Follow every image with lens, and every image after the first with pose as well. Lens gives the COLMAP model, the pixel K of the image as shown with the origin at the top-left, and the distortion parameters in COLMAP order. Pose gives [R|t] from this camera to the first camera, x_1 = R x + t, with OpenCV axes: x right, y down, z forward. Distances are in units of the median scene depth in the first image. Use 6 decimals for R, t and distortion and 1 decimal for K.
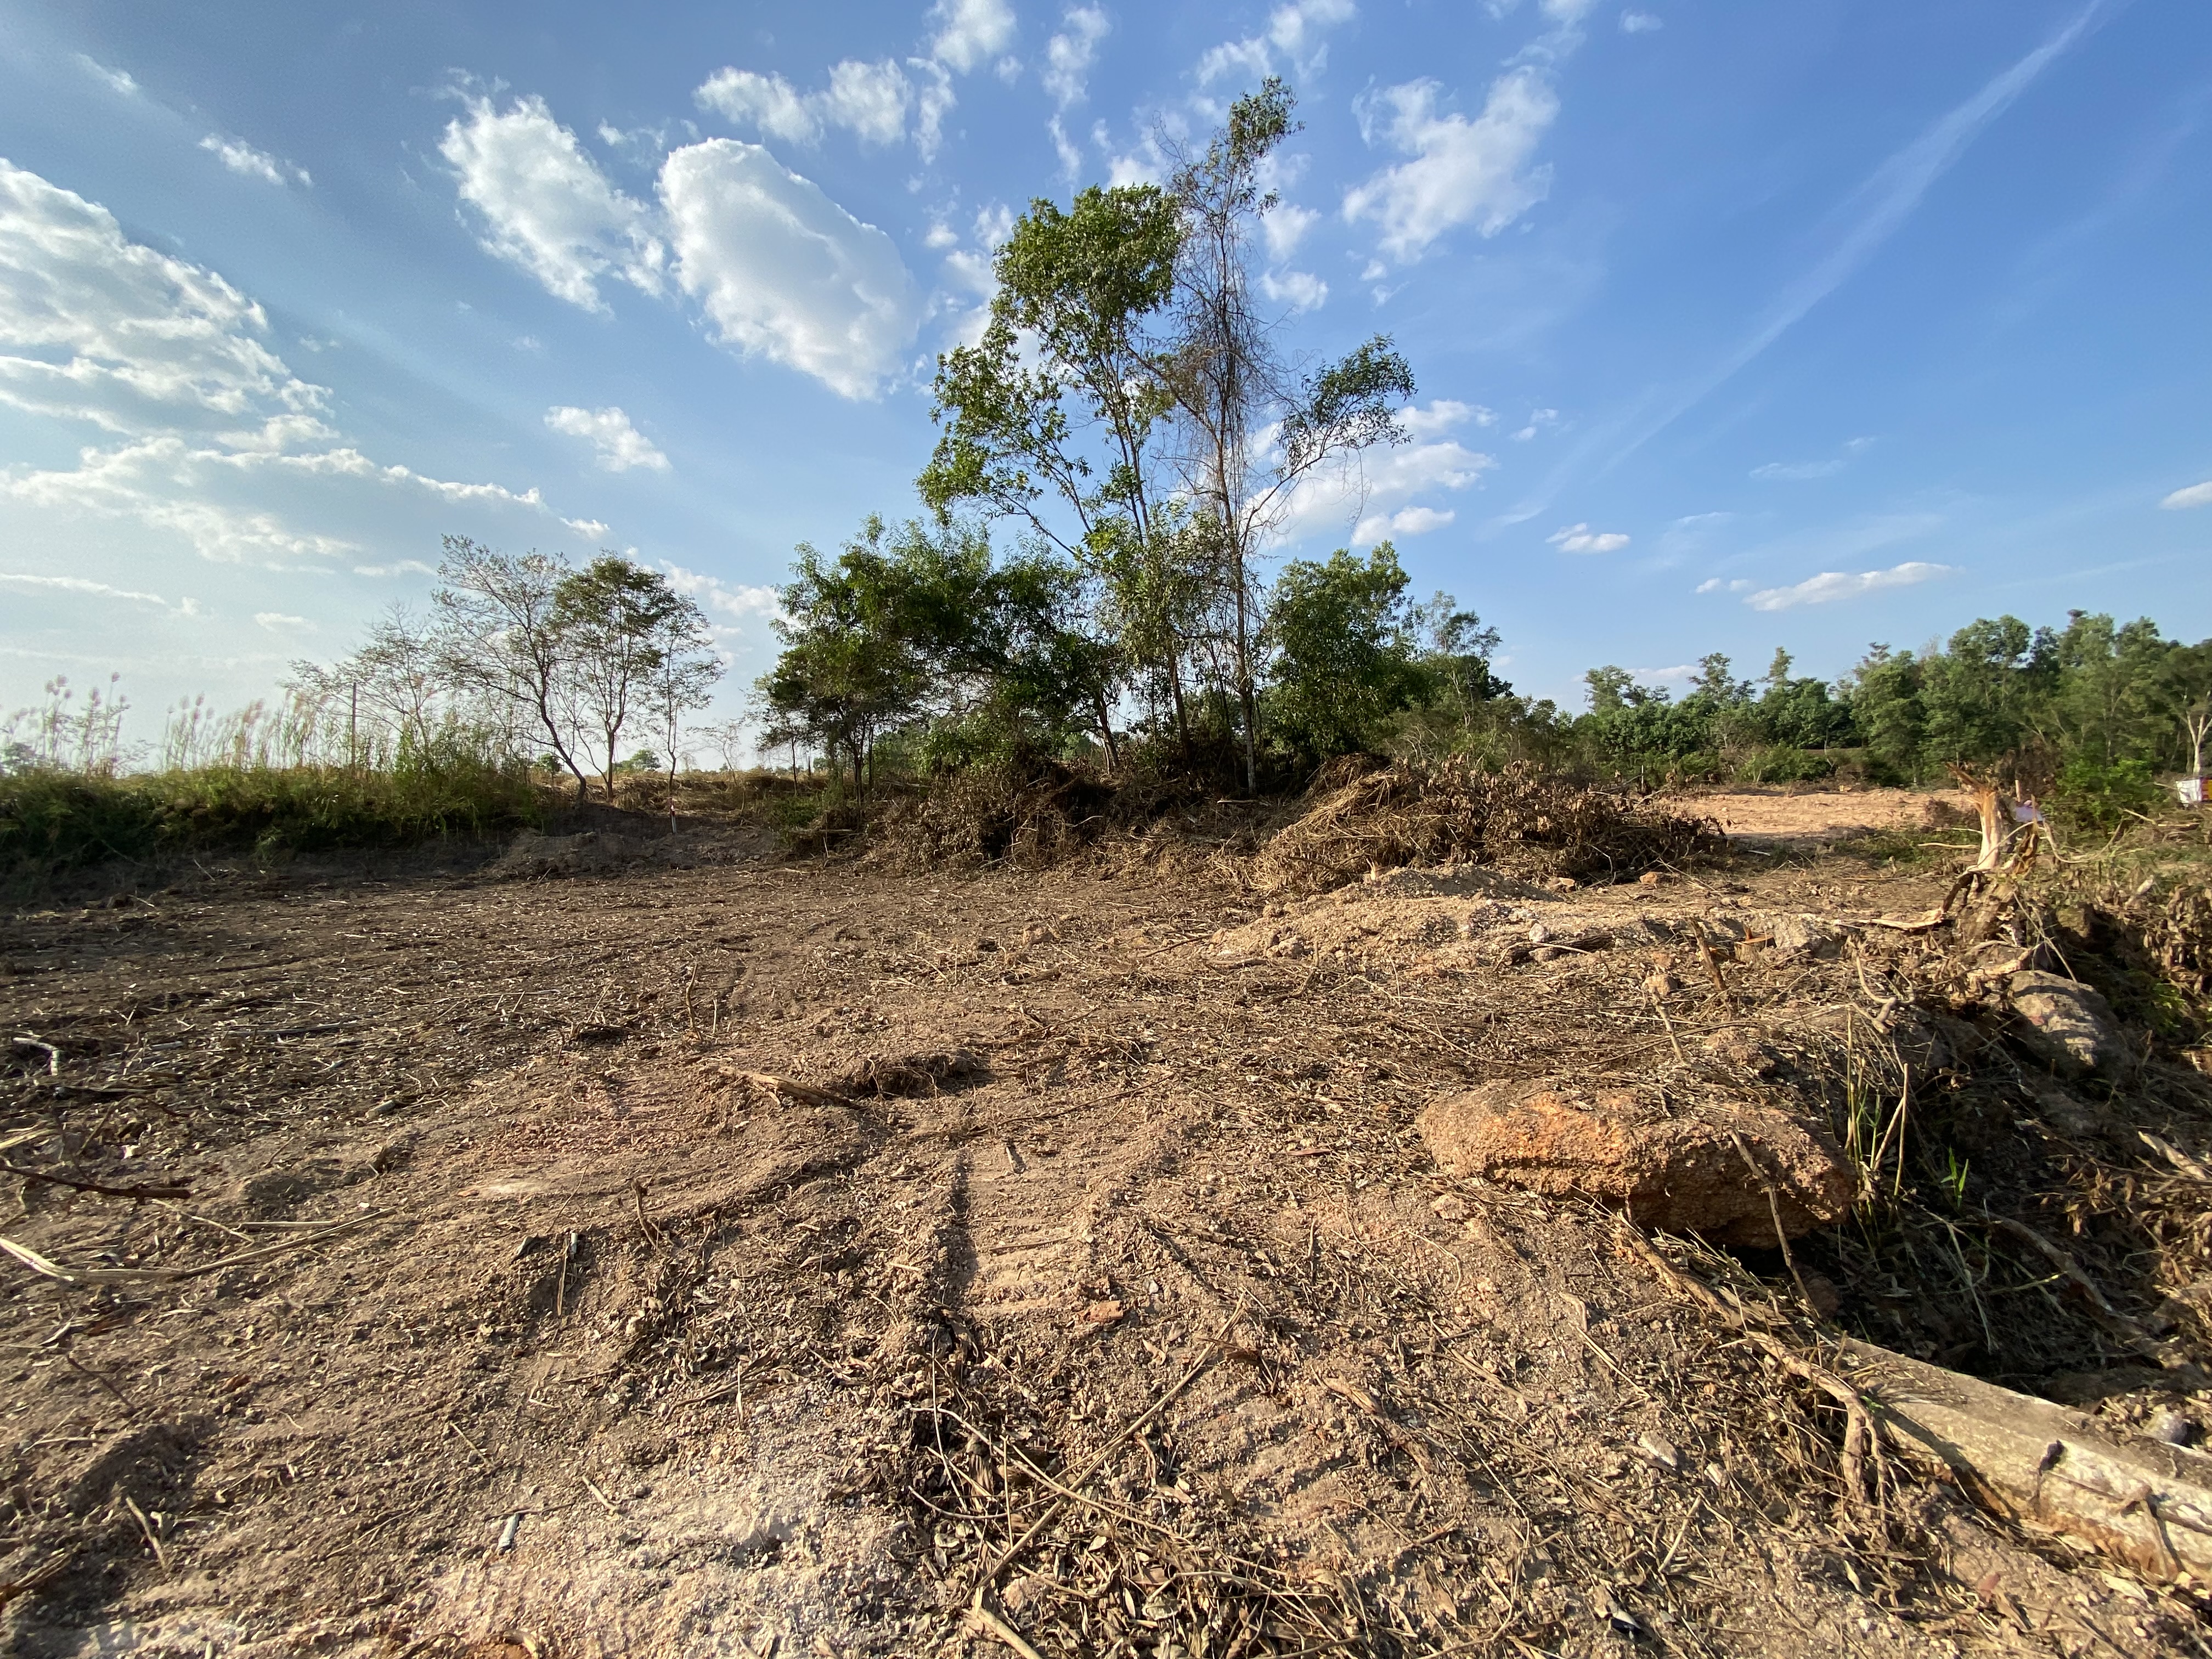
lens RADIAL K [[873.3, 0, 1111.9], [0, 873.3, 858.8], [0, 0, 1]] dist [-0.000451, -0.007970]
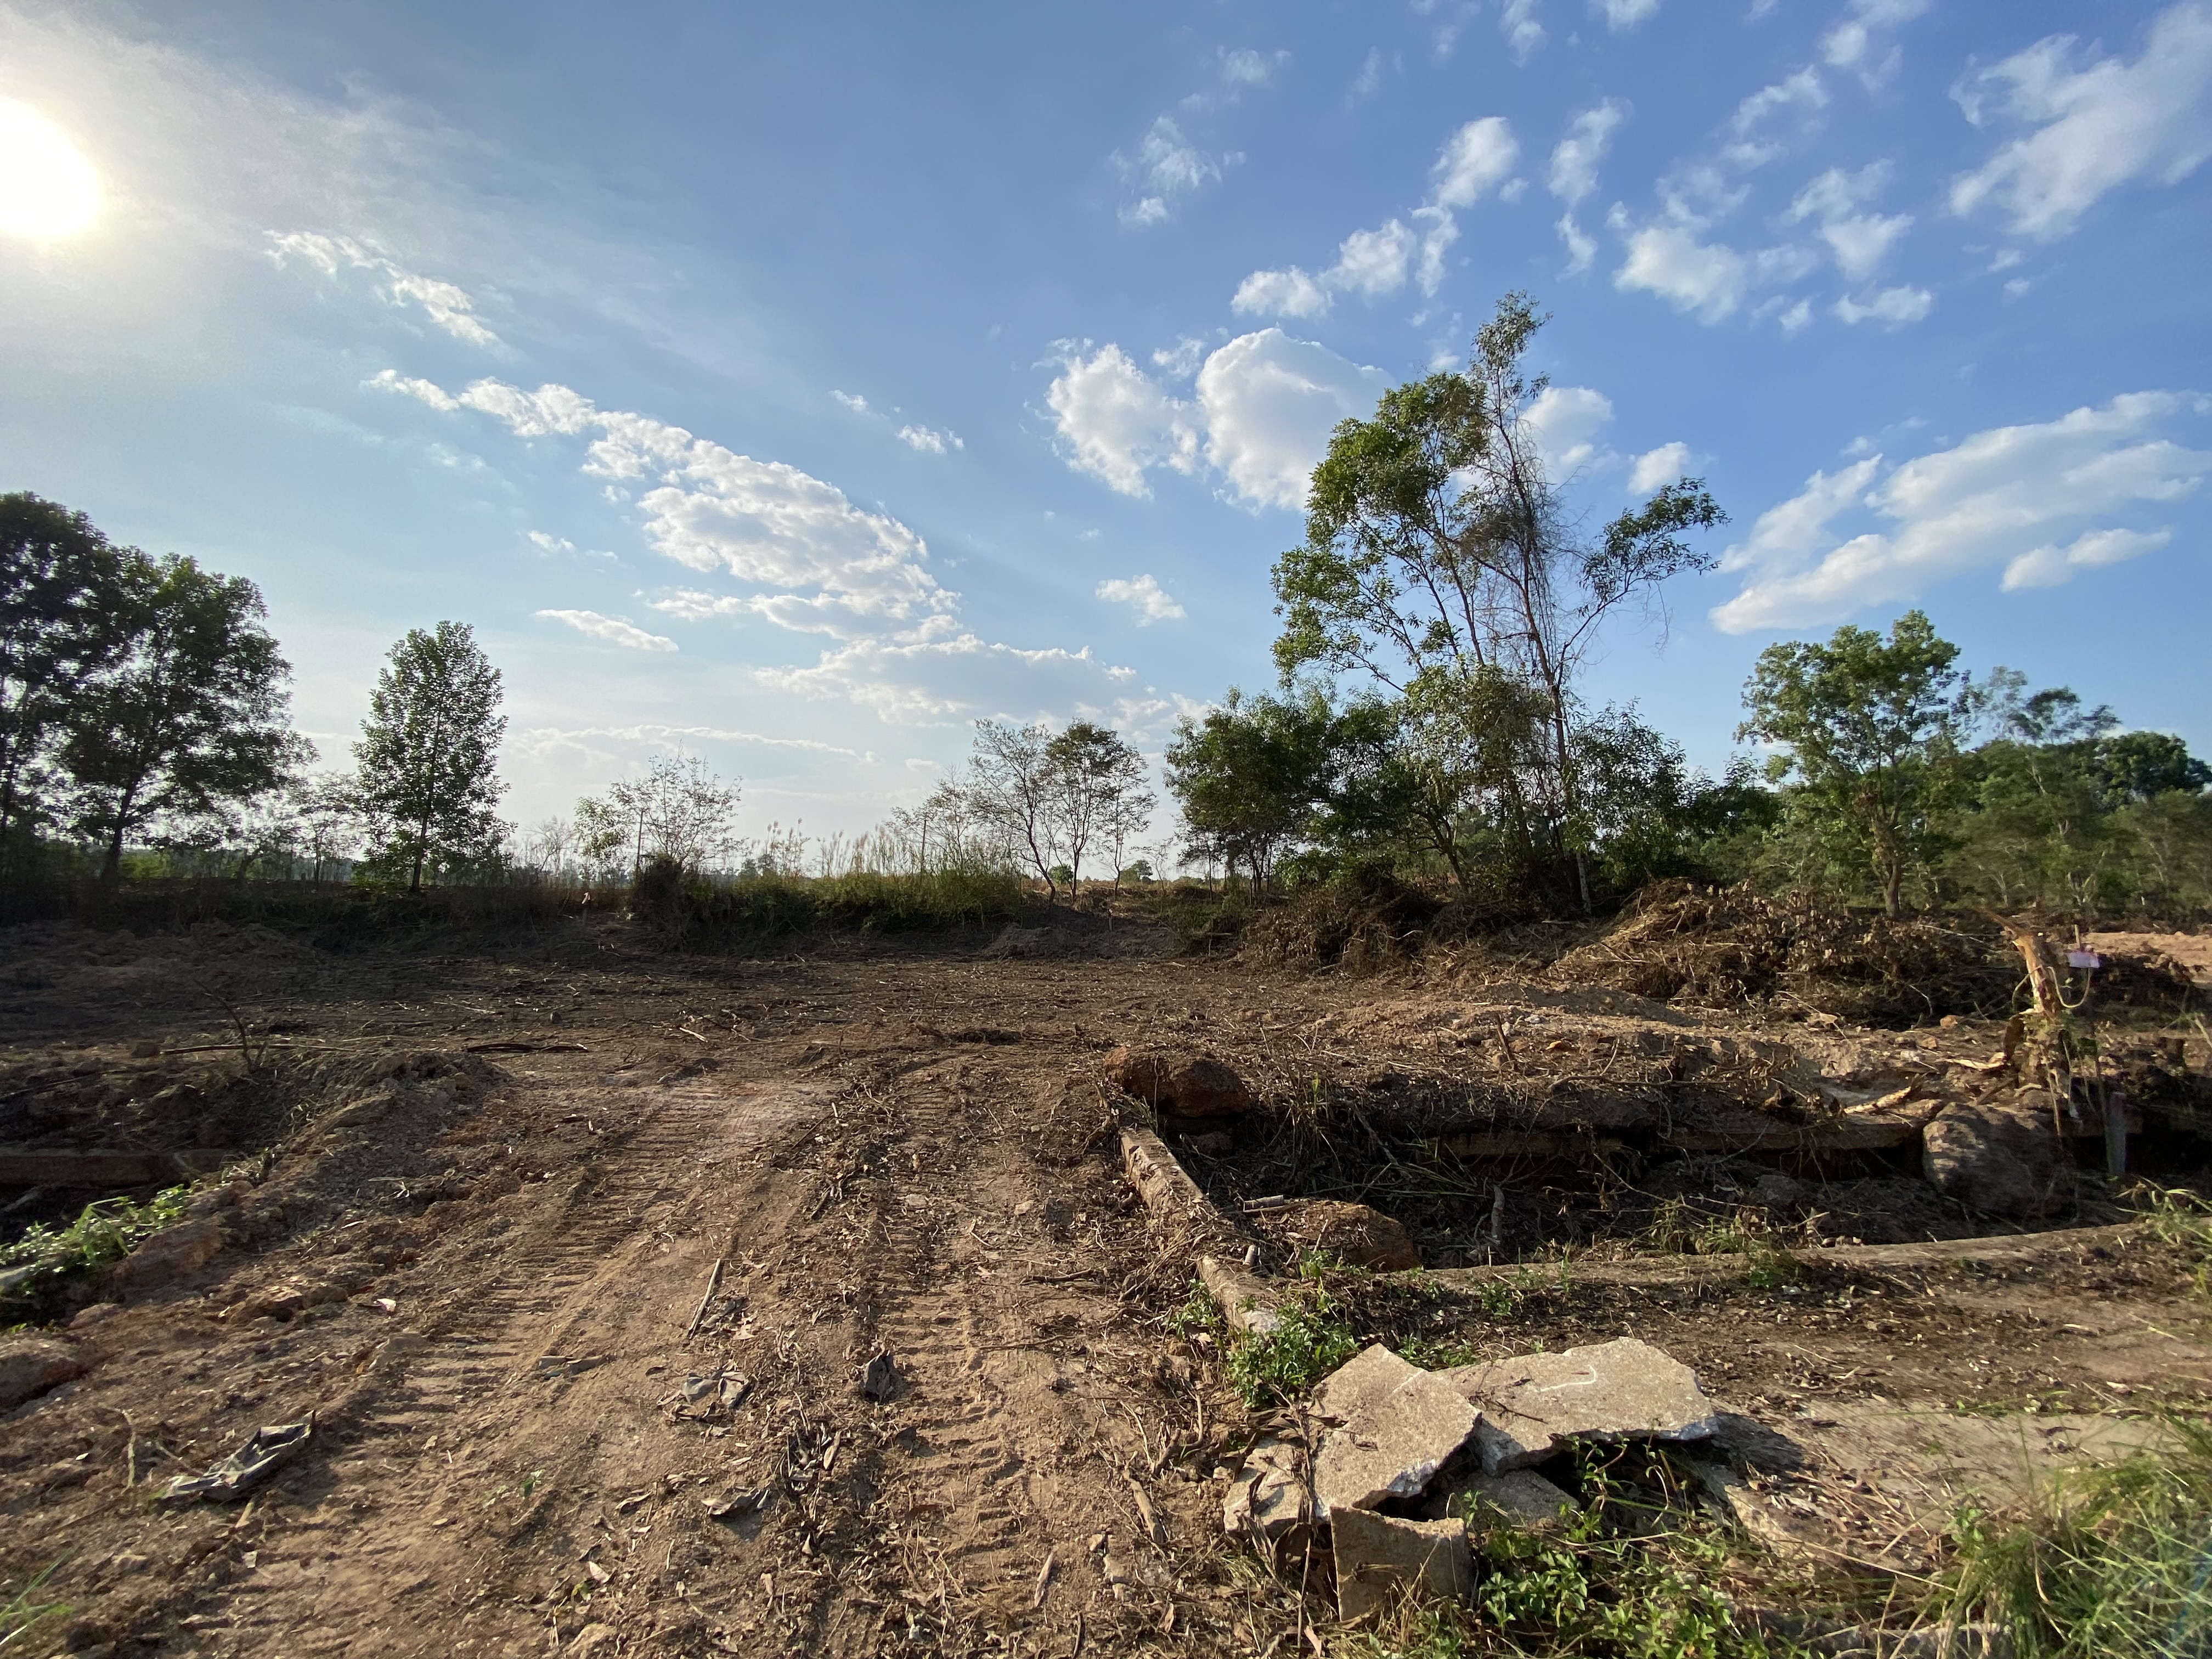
lens RADIAL K [[891.9, 0, 1104.7], [0, 891.9, 866.7], [0, 0, 1]] dist [0.028385, -0.022382]
pose [[0.851601, 0.006544, -0.524149, 0.172346], [-0.066468, 0.993199, -0.095593, 0.003125], [0.519959, 0.116247, 0.846244, -0.112148]]
